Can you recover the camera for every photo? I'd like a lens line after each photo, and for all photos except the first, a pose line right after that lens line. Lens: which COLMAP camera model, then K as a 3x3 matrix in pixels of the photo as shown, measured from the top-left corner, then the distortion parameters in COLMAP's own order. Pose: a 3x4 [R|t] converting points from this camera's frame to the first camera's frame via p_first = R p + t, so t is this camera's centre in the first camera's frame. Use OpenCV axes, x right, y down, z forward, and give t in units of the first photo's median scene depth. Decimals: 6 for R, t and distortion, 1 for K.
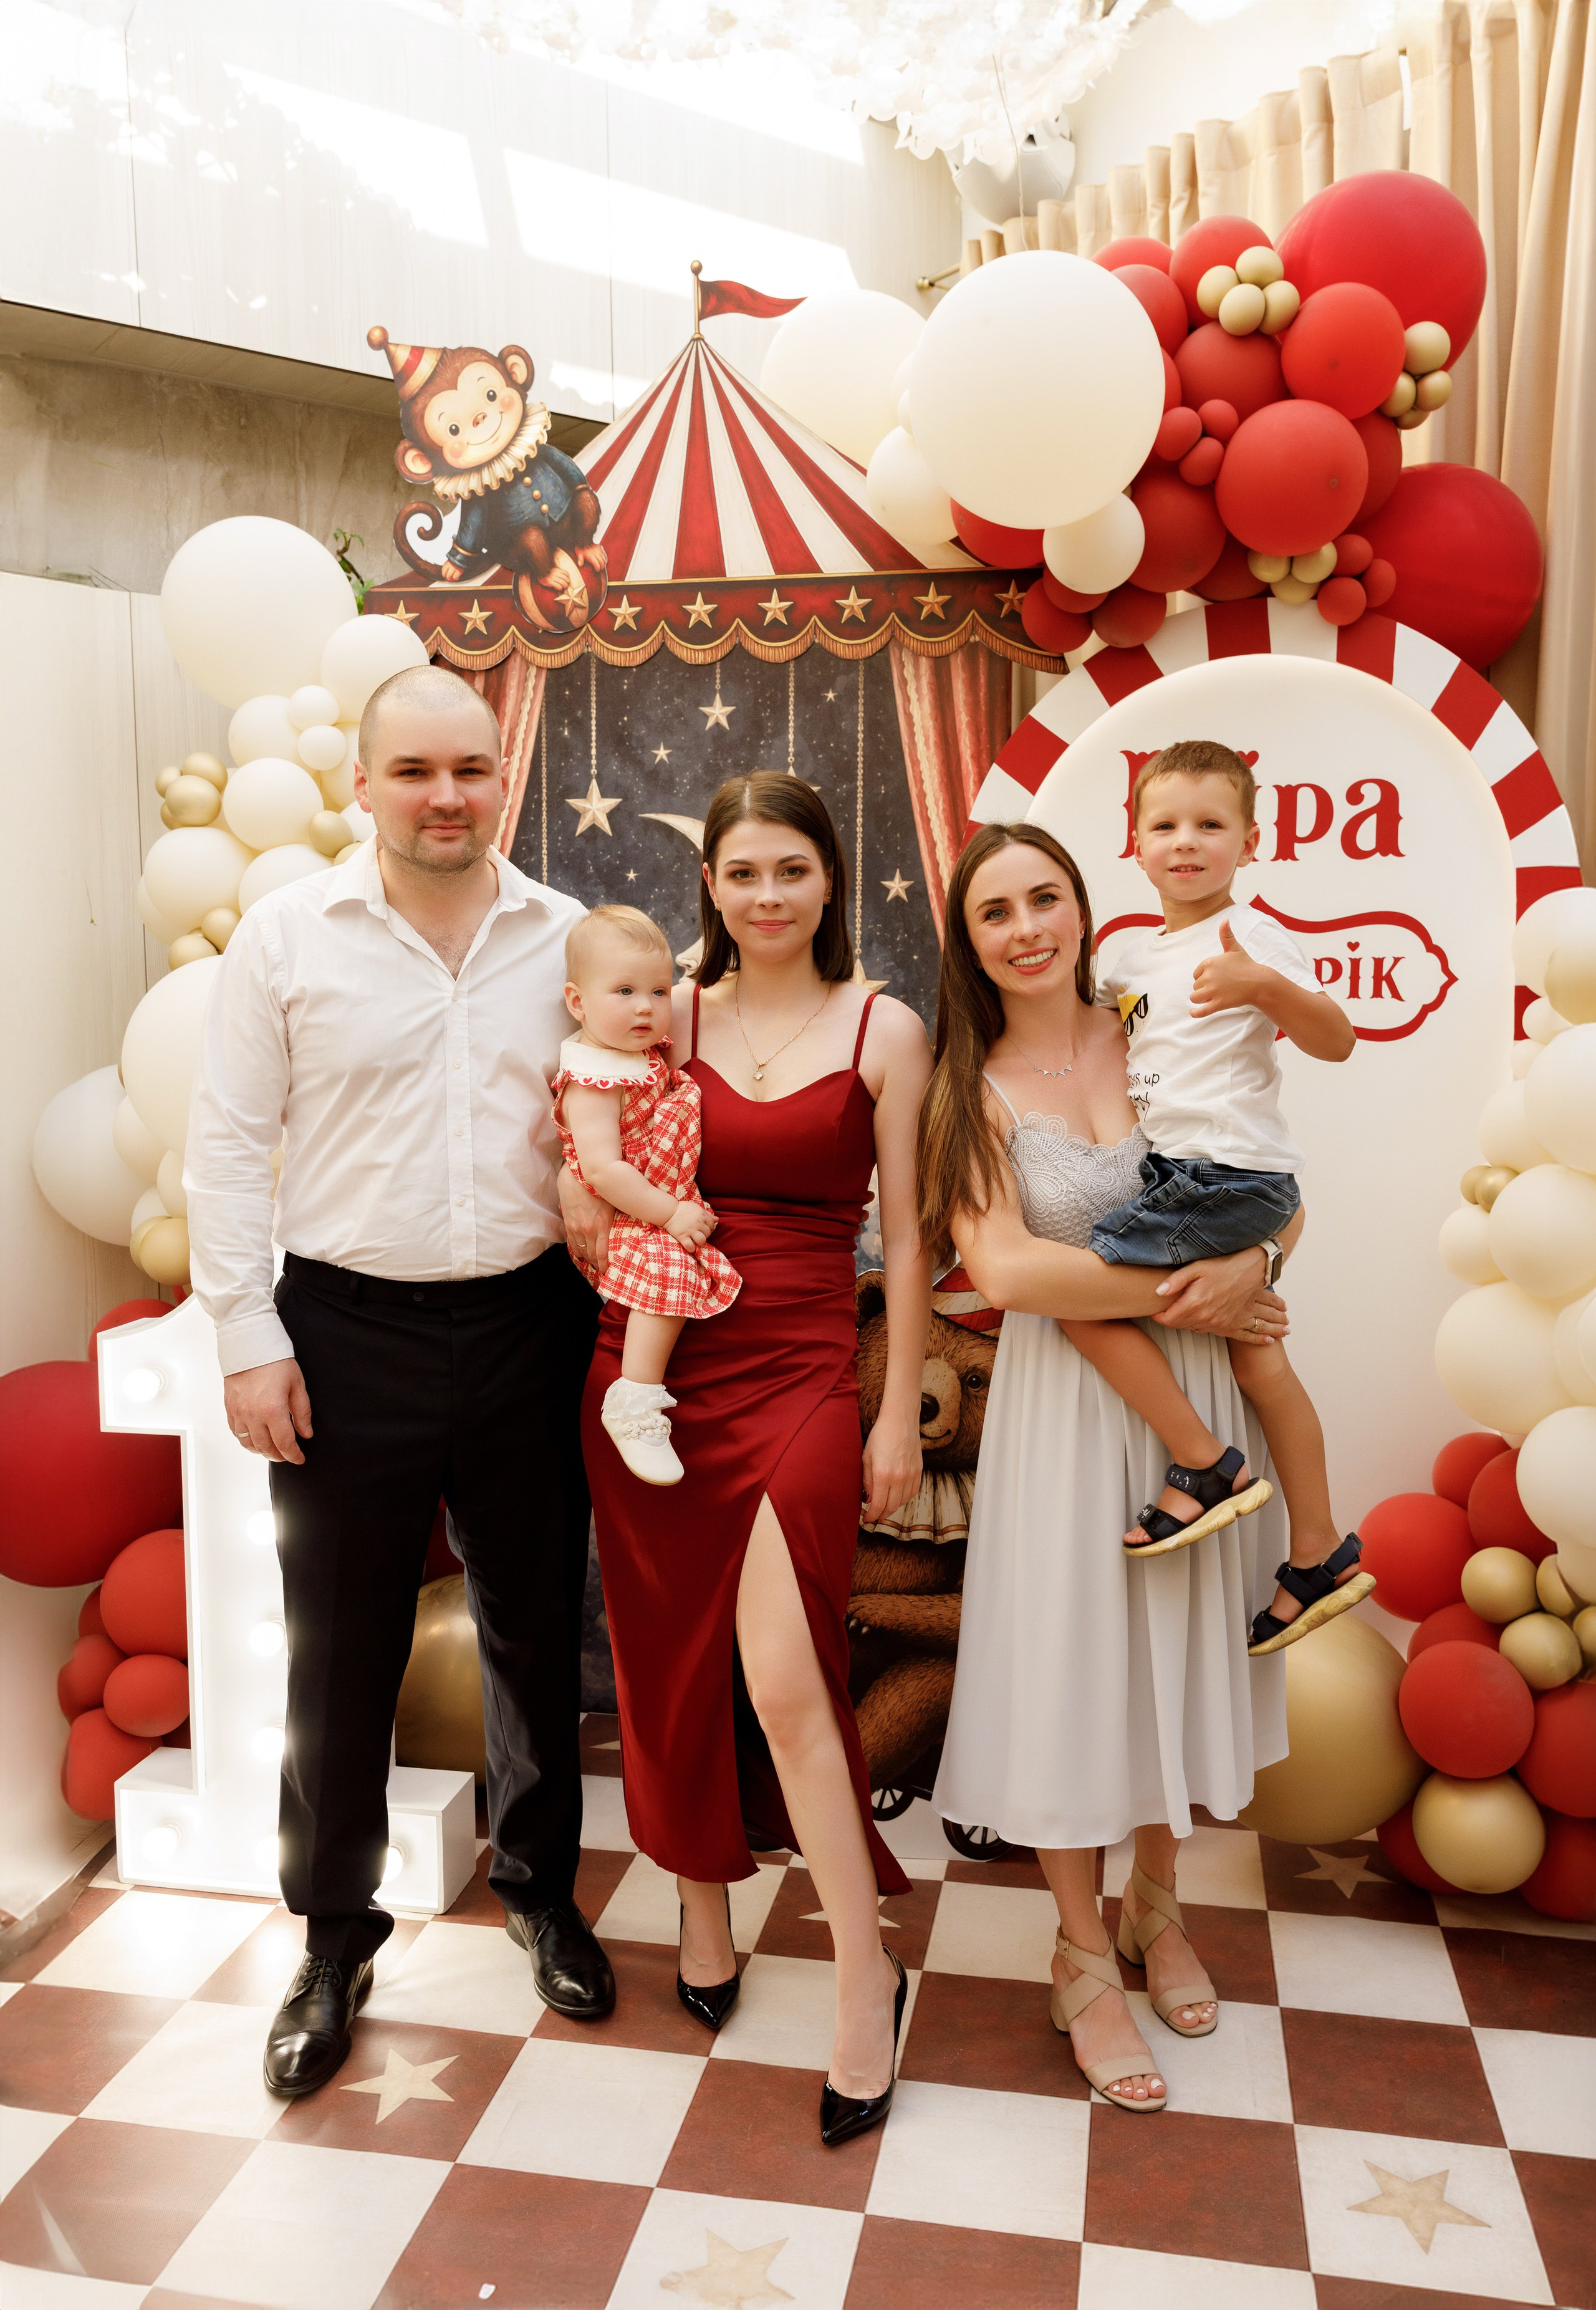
lens RADIAL K [[1802.8, 0, 808.4], [0, 1802.8, 1166.3], [0, 0, 1]] dist [0.012239, -0.009234]
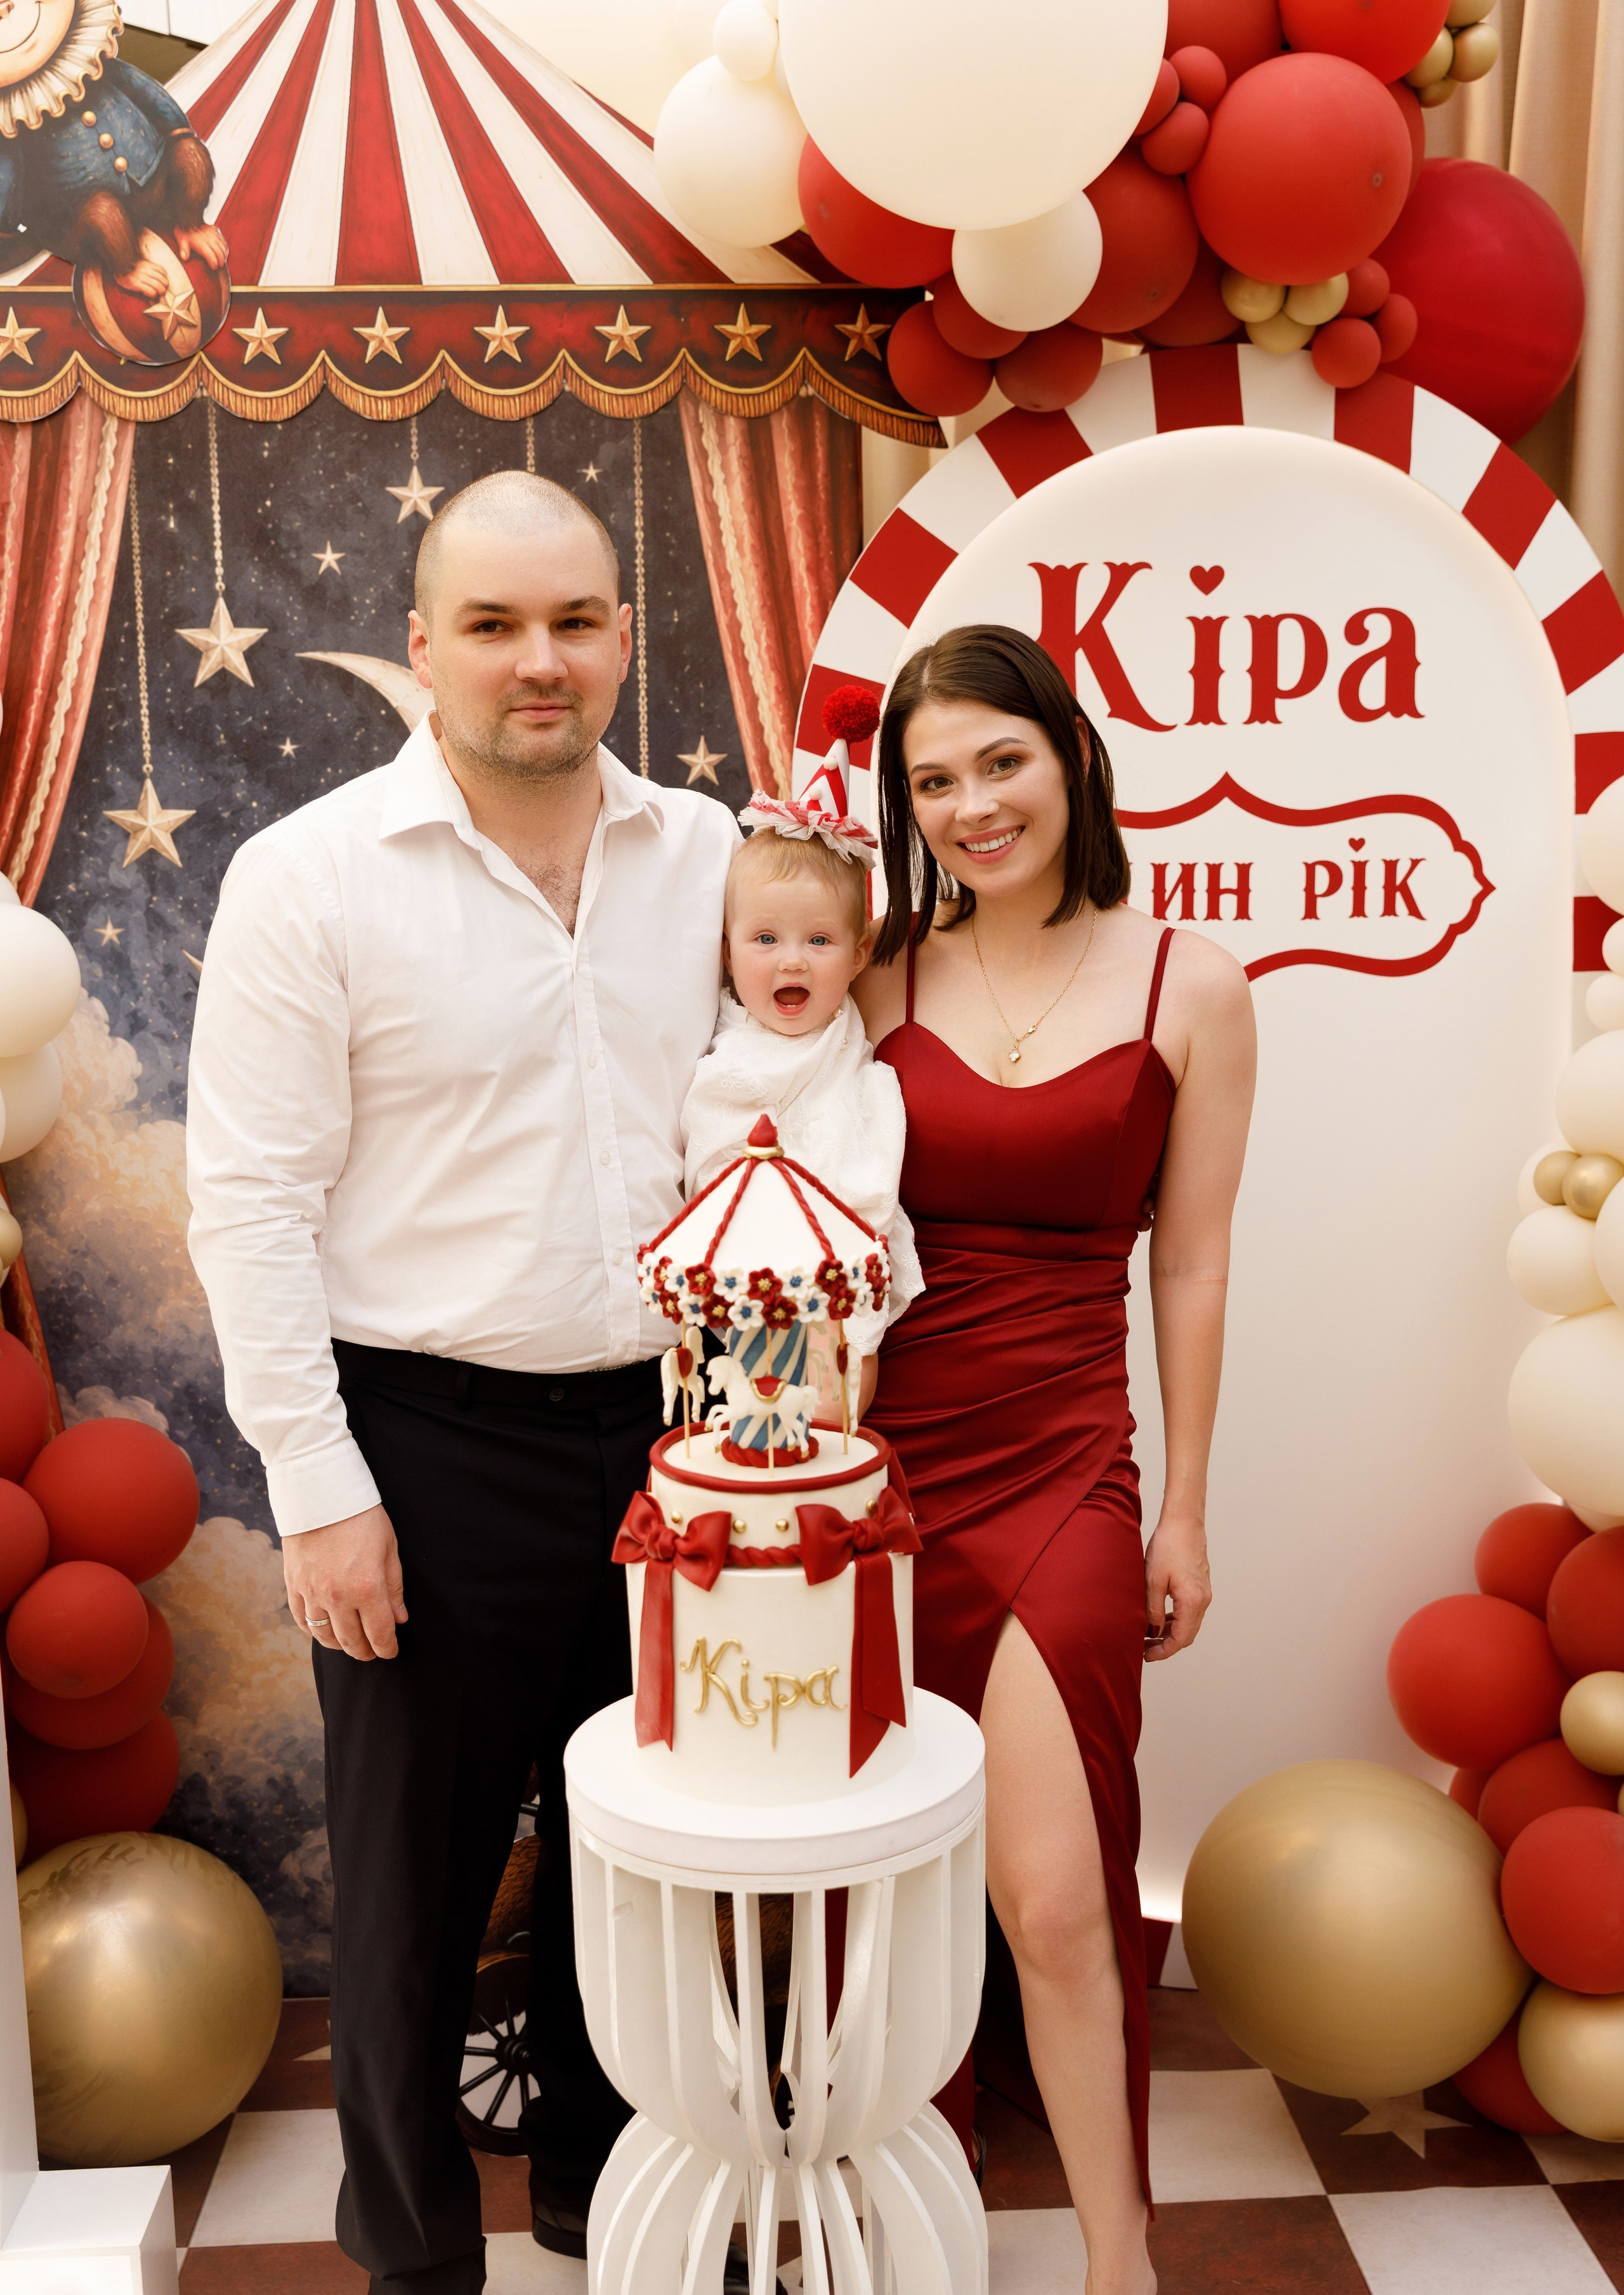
lens RADIAL K [[2324.4, 0, 805.1], [0, 2324.4, 1193.6], [0, 0, 1]] dist [-0.002041, 0.000000]
pose [[0.972449, -0.054752, 0.226595, -0.119829], [0.040763, 0.996989, 0.065967, -0.050781], [-0.229524, -0.054913, 0.971753, 0.140489]]
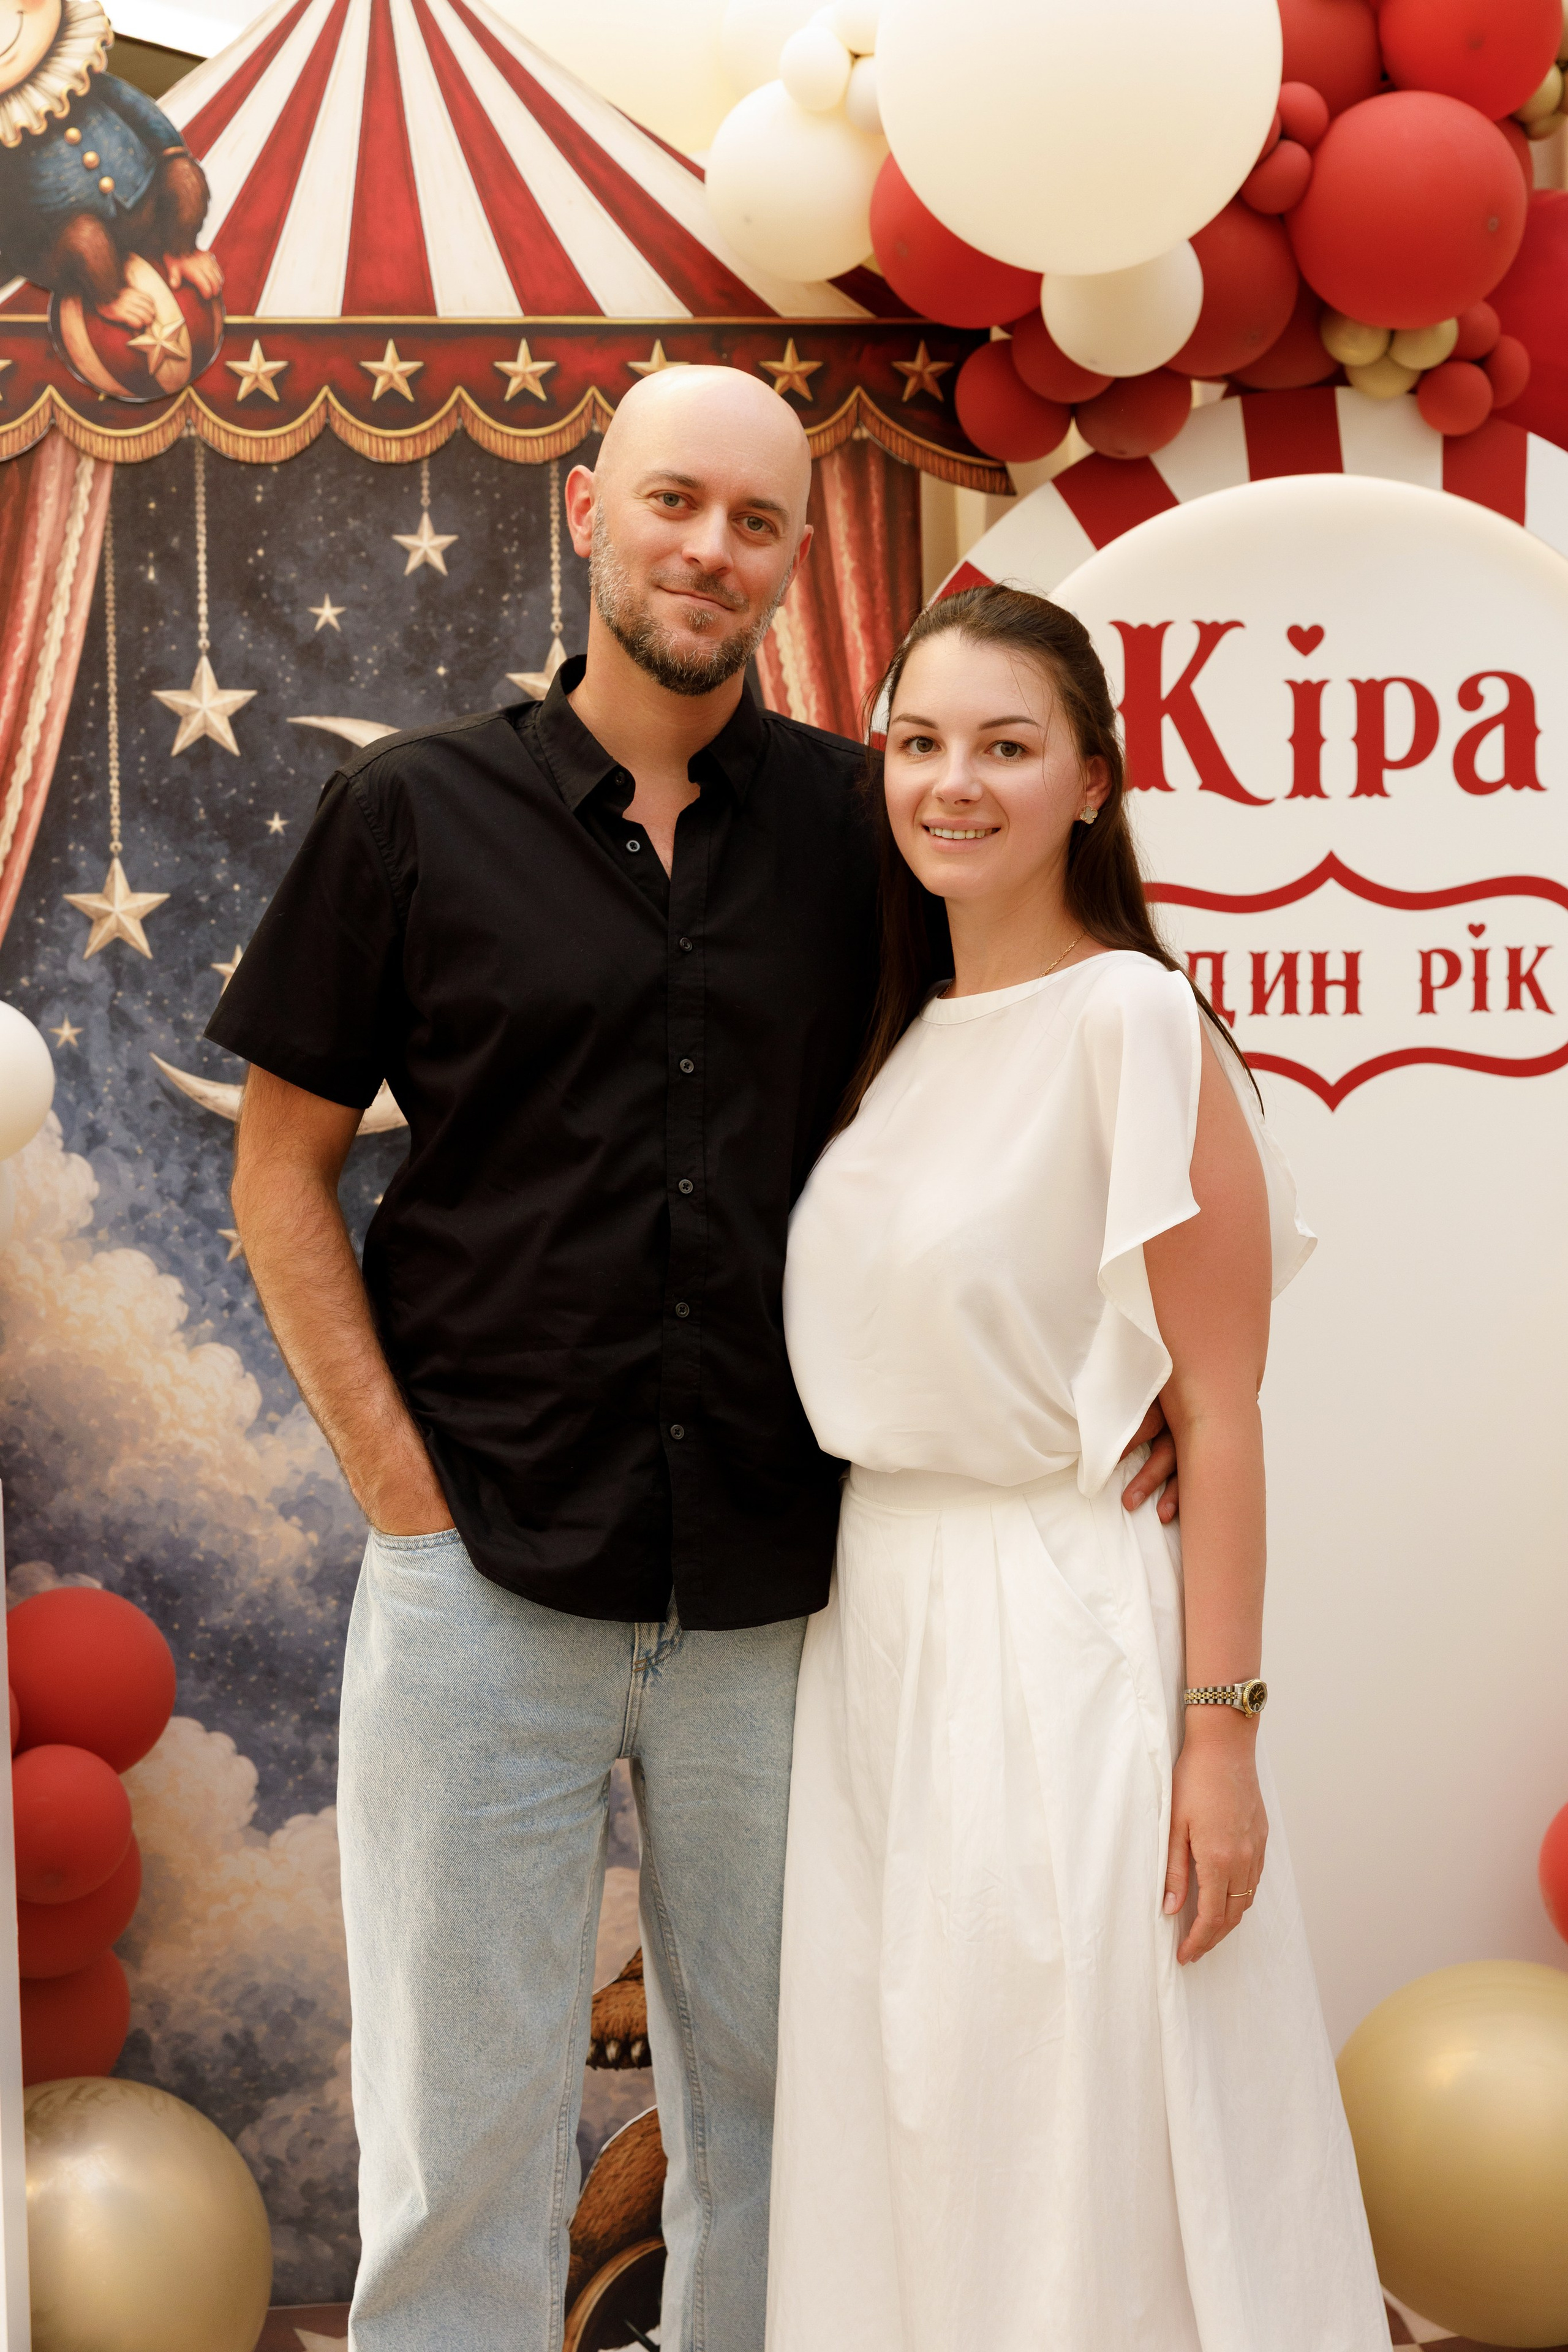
lens RADIAL K [[3267.7, 0, 766.5], [0, 3267.7, 1187.2], [0, 0, 1]] dist [0.000084, 0.000000]
pose [[0.959262, -0.039042, 0.279808, -0.252723], [0.047516, 0.998593, -0.023563, -0.014860], [-0.278494, 0.035898, 0.959767, -0.035933]]
